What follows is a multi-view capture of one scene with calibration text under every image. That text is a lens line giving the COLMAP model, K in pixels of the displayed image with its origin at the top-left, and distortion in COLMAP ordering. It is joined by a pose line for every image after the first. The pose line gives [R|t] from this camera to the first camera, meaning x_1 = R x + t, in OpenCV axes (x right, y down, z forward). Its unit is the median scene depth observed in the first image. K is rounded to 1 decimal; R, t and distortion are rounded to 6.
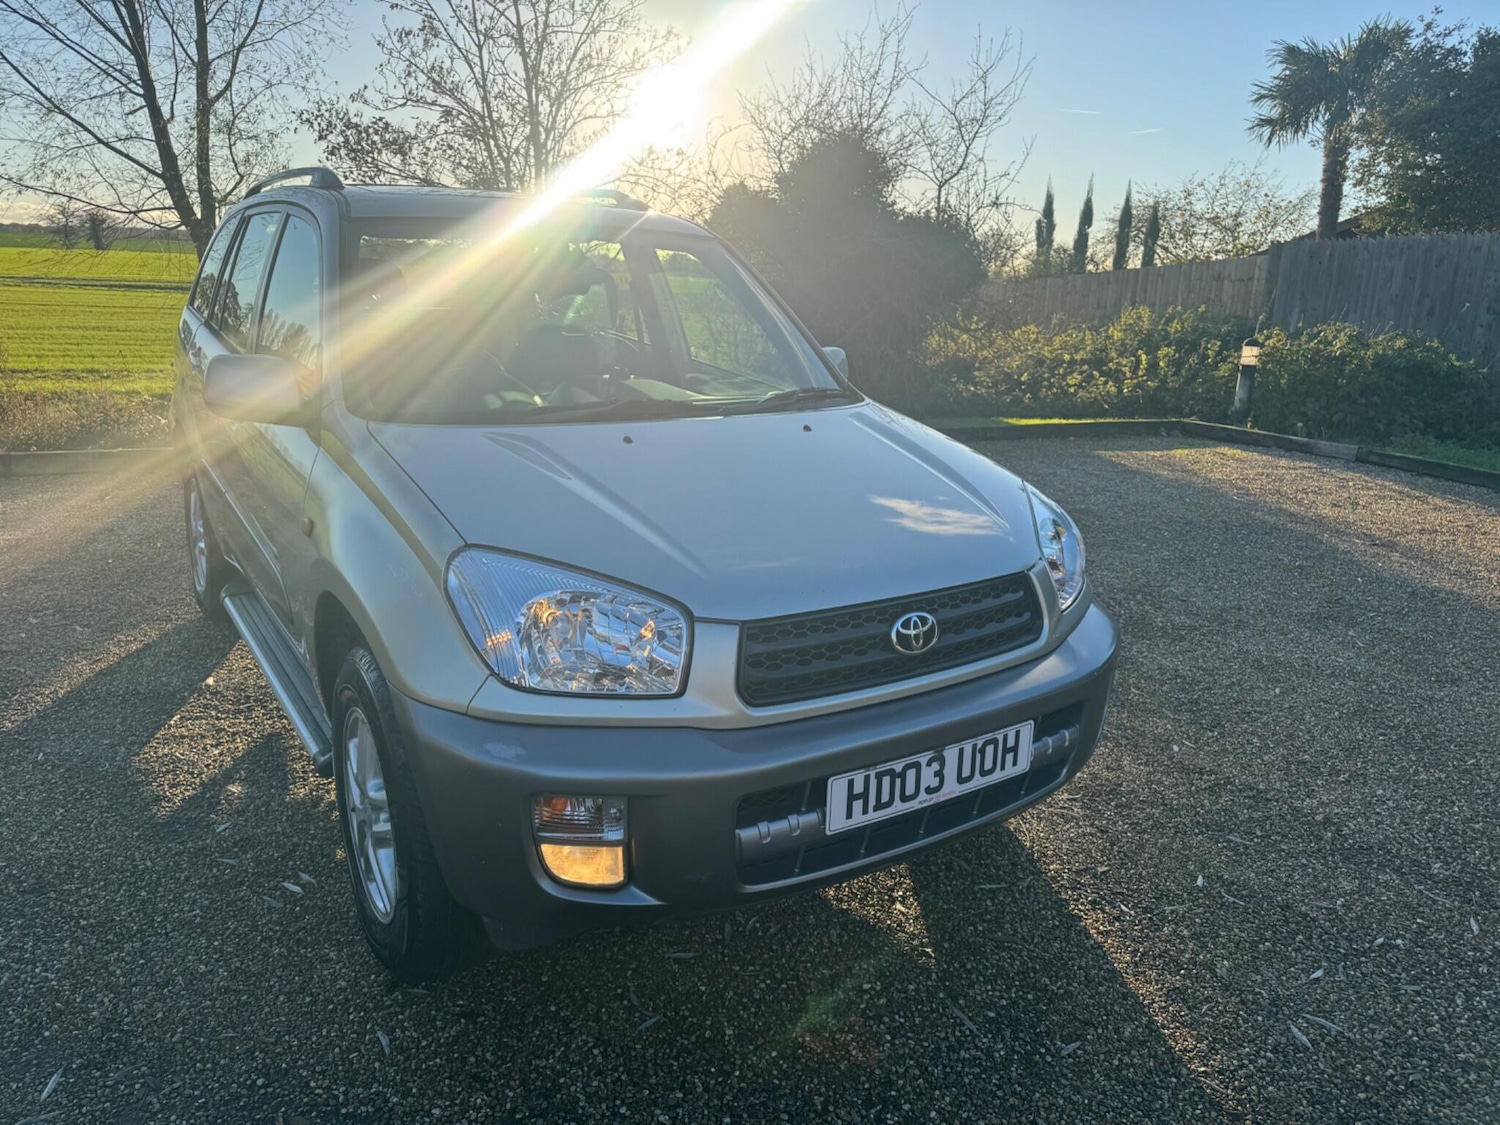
lens RADIAL K [[1081.5, 0, 737.8], [0, 1081.5, 566.4], [0, 0, 1]] dist [-0.038214, 0.035777]
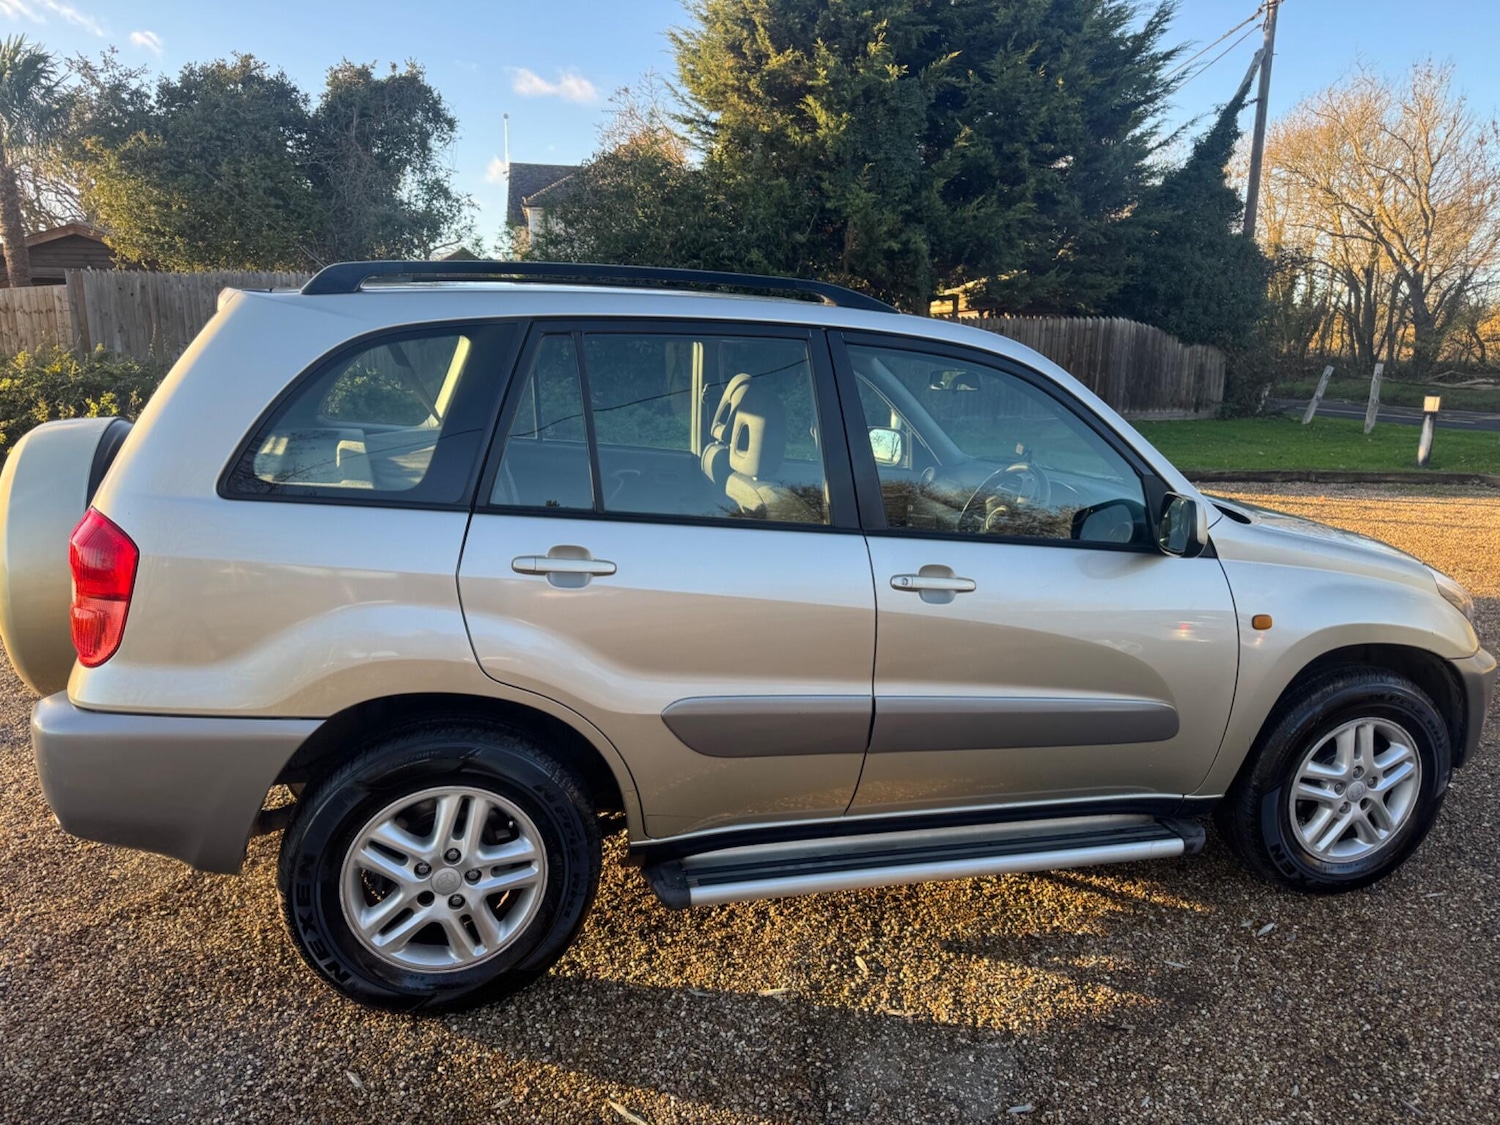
lens RADIAL K [[1050.8, 0, 743.6], [0, 1050.8, 587.6], [0, 0, 1]] dist [0.046005, -0.054985]
pose [[0.297880, -0.251418, 0.920900, -0.291461], [0.239136, 0.953587, 0.182989, -0.074967], [-0.924165, 0.165712, 0.344177, 0.199533]]
